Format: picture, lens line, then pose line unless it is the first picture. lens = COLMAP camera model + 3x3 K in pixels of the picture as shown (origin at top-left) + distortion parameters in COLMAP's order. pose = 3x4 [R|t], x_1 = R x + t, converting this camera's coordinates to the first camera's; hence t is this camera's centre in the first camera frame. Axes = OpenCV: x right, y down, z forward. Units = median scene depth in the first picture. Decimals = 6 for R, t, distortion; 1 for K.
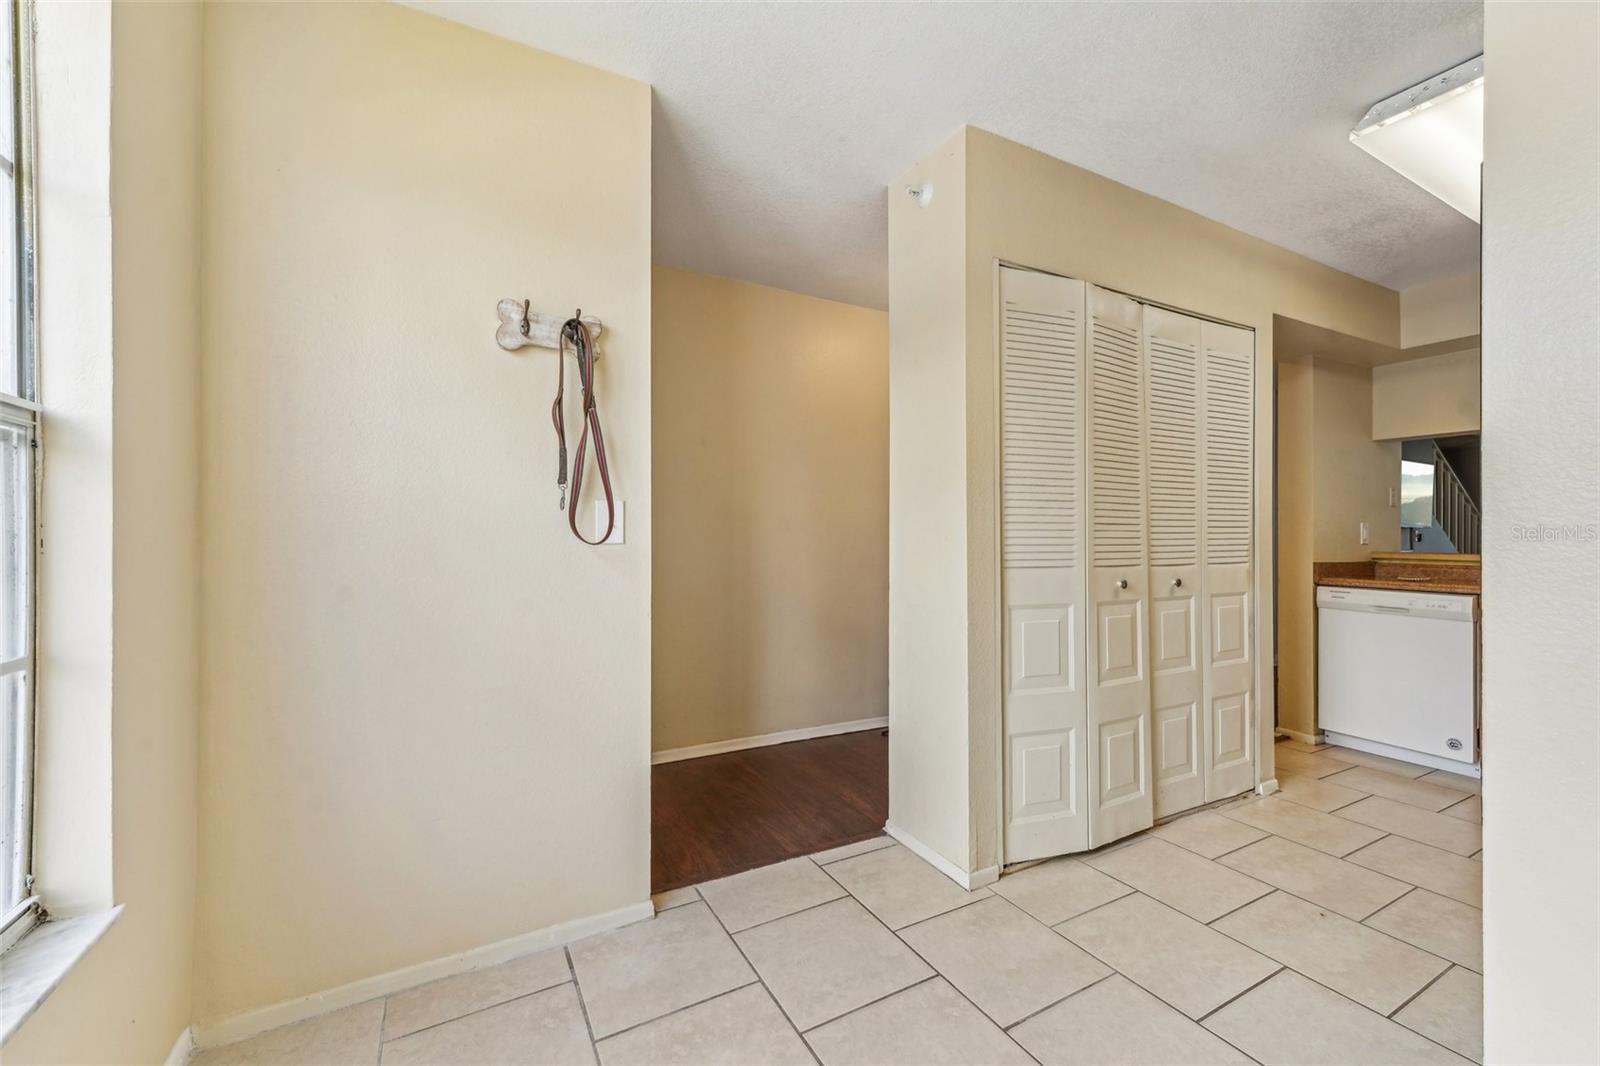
lens RADIAL K [[645.2, 0, 786.4], [0, 645.2, 533.1], [0, 0, 1]] dist [0.000693, 0.000162]
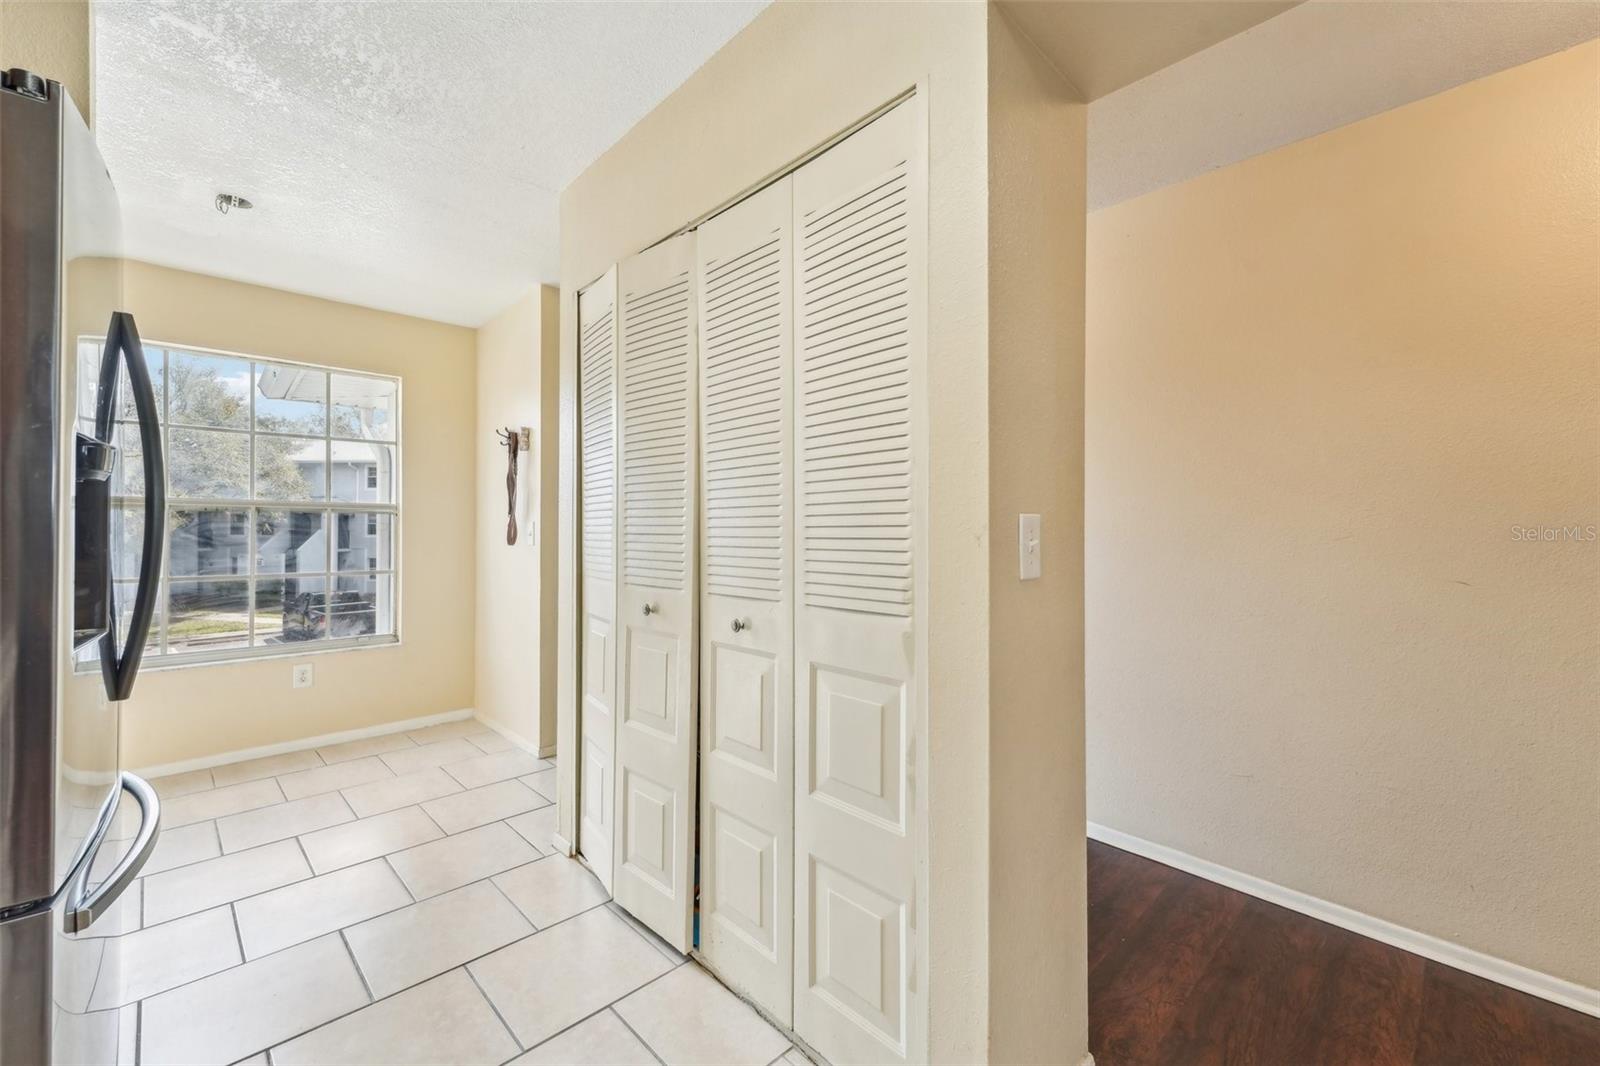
lens RADIAL K [[645.2, 0, 786.4], [0, 645.2, 533.1], [0, 0, 1]] dist [0.000693, 0.000162]
pose [[0.264113, -0.001511, -0.964490, 1.239969], [-0.006882, 0.999970, -0.003452, -0.010962], [0.964467, 0.007549, 0.264095, 0.881585]]
